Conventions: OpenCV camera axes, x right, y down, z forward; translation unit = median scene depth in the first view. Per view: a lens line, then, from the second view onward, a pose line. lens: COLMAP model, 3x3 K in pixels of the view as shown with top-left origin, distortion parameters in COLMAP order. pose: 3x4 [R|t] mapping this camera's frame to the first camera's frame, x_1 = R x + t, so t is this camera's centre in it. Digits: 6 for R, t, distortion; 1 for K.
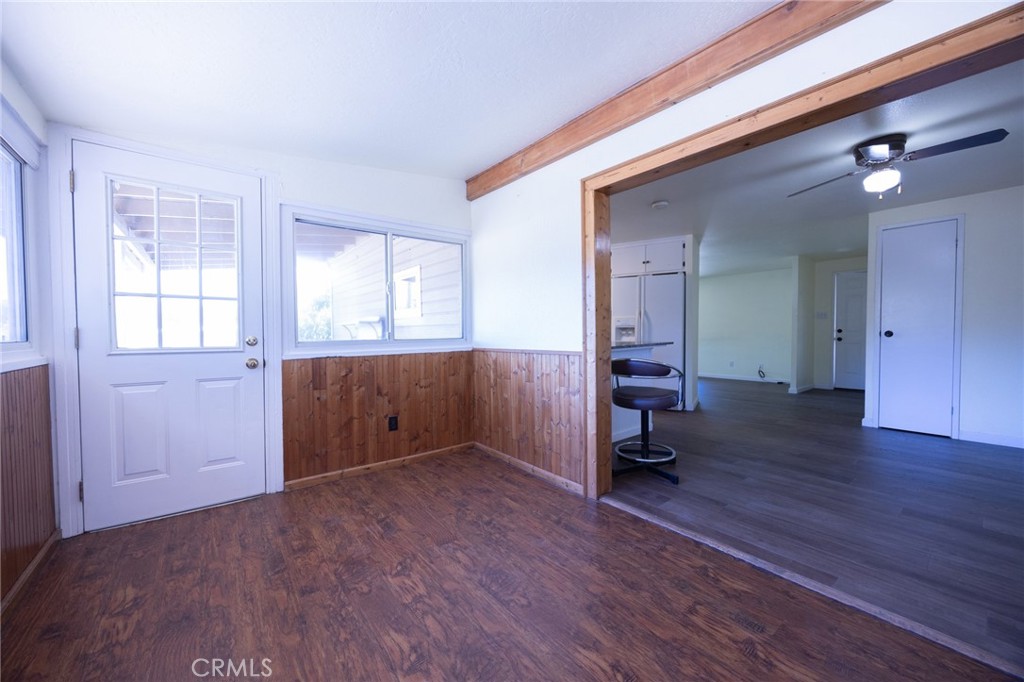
lens RADIAL K [[391.4, 0, 510.2], [0, 391.4, 342.5], [0, 0, 1]] dist [0.002739, -0.000062]
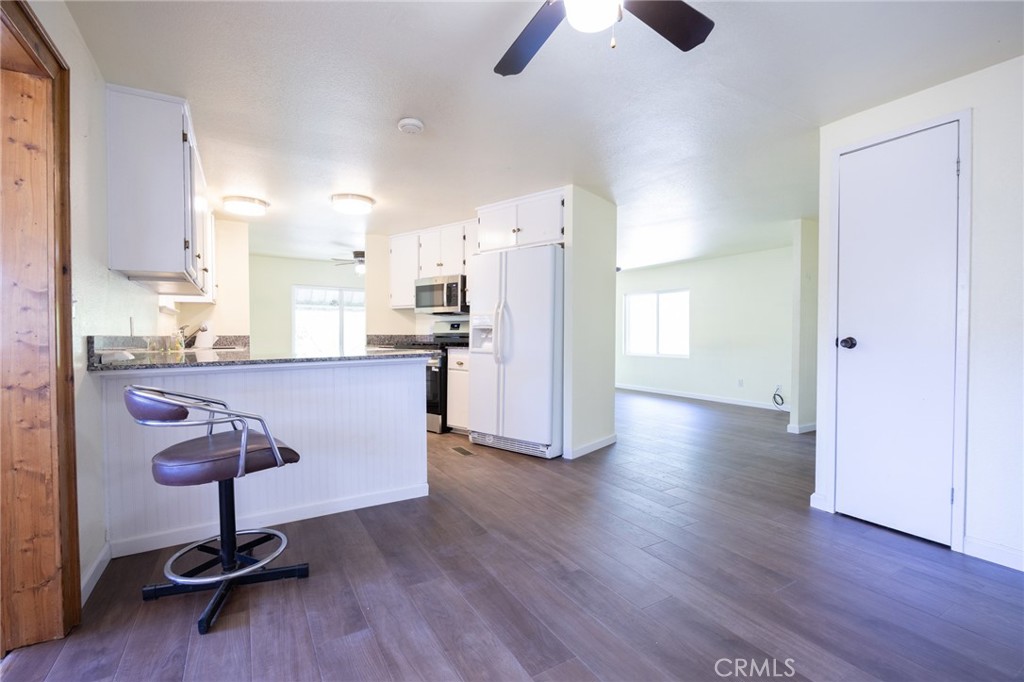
lens RADIAL K [[460.3, 0, 508.0], [0, 460.3, 340.2], [0, 0, 1]] dist [-0.003988, -0.000430]
pose [[0.988831, 0.009880, -0.148714, 0.470795], [-0.011399, 0.999891, -0.009365, -0.012075], [0.148605, 0.010955, 0.988836, 0.237993]]
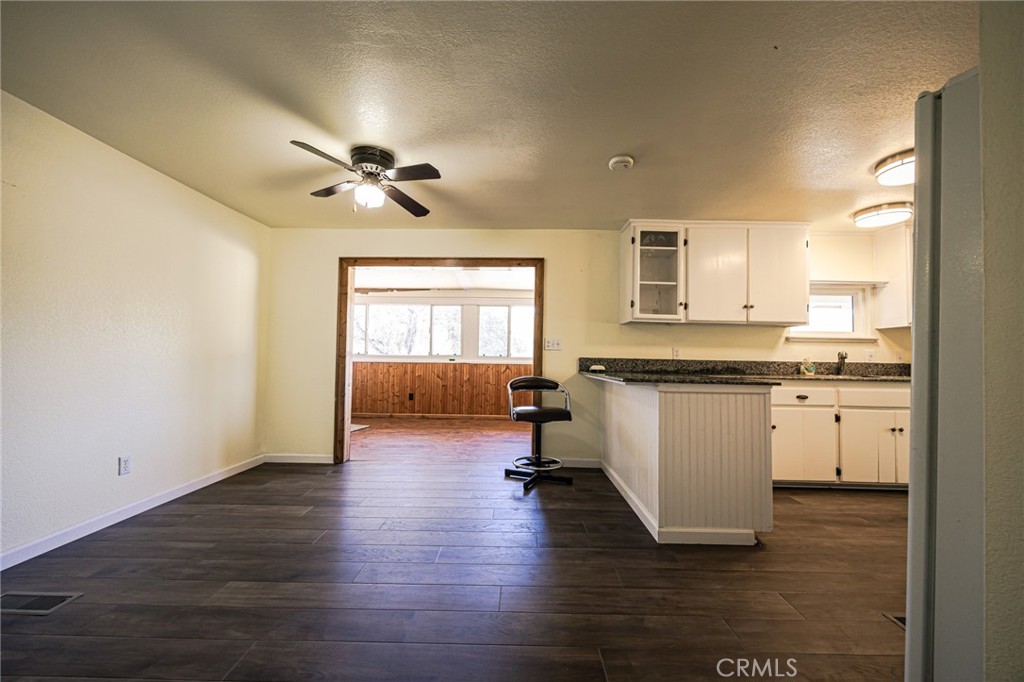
lens RADIAL K [[391.4, 0, 510.2], [0, 391.4, 342.5], [0, 0, 1]] dist [0.002739, -0.000062]
pose [[-0.633962, -0.020574, -0.773091, 0.729903], [-0.027736, 0.999608, -0.003858, -0.037715], [0.772867, 0.018997, -0.634284, 0.935259]]
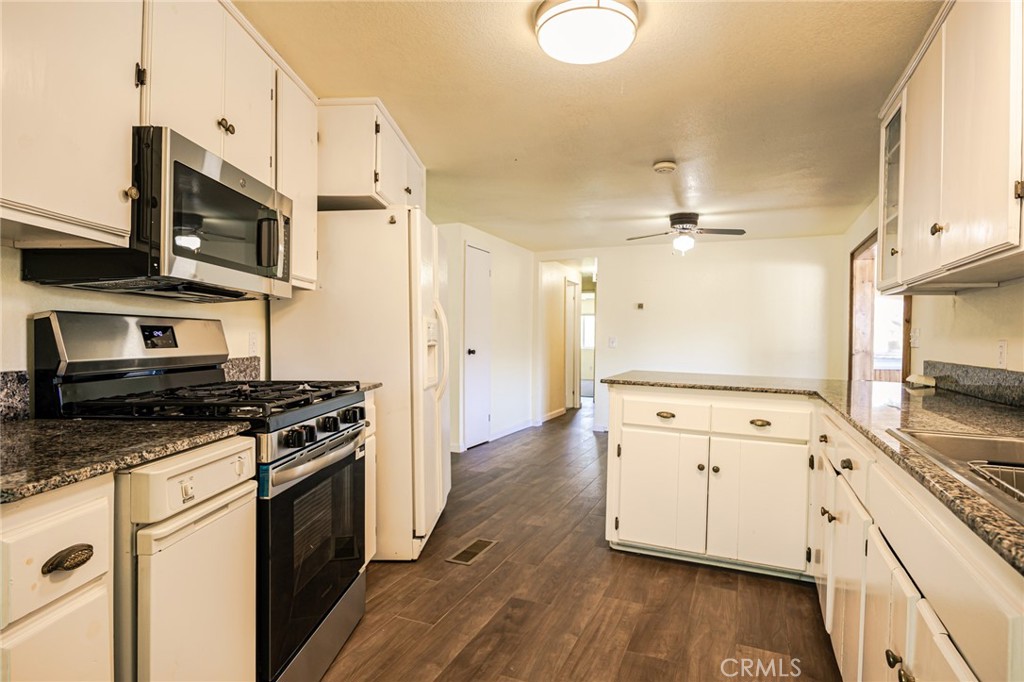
lens RADIAL K [[560.7, 0, 512.0], [0, 560.7, 341.0], [0, 0, 1]] dist [-0.000268, -0.000052]
pose [[-0.474703, 0.003922, 0.880138, -0.245606], [0.019123, 0.999800, 0.005859, -0.046782], [-0.879938, 0.019612, -0.474683, 1.240183]]
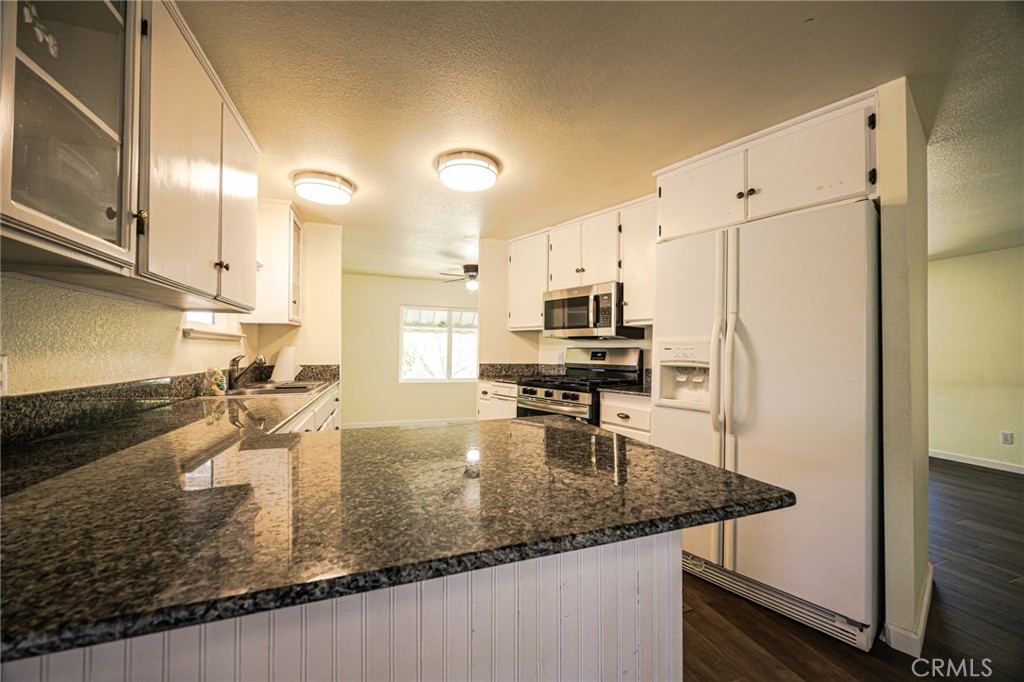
lens RADIAL K [[391.4, 0, 510.2], [0, 391.4, 342.5], [0, 0, 1]] dist [0.002739, -0.000062]
pose [[0.941301, 0.008230, -0.337467, 0.273257], [-0.023485, 0.998877, -0.041147, -0.043481], [0.336750, 0.046658, 0.940438, 0.603218]]
